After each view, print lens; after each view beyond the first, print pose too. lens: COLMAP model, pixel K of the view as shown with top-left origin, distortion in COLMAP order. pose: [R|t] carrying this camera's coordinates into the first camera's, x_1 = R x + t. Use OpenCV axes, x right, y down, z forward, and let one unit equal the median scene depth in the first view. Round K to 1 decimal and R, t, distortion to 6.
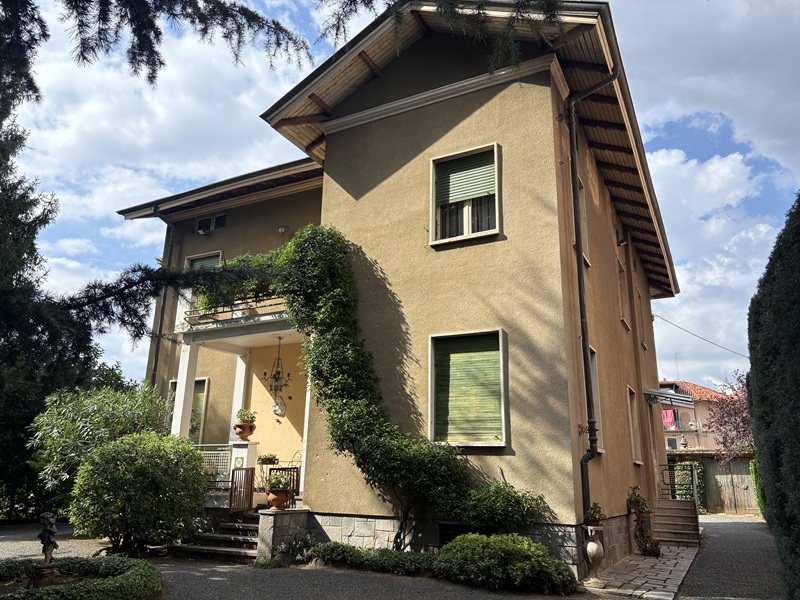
lens RADIAL K [[595.1, 0, 400.7], [0, 595.1, 297.6], [0, 0, 1]] dist [0.030739, -0.019456]
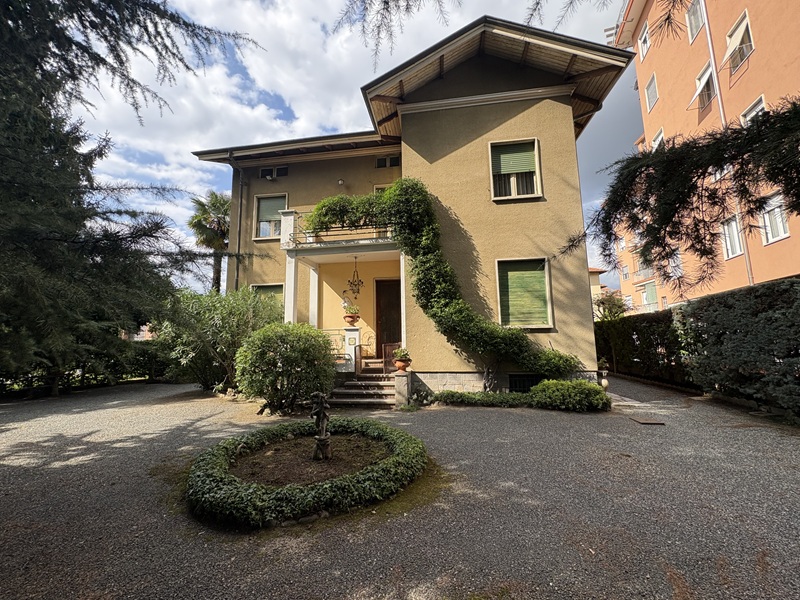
lens RADIAL K [[320.5, 0, 395.6], [0, 320.5, 296.4], [0, 0, 1]] dist [-0.000388, 0.000137]
pose [[0.943820, 0.016515, 0.330048, -0.448339], [-0.065854, 0.988118, 0.138873, 0.056919], [-0.323833, -0.152806, 0.933693, 0.273143]]
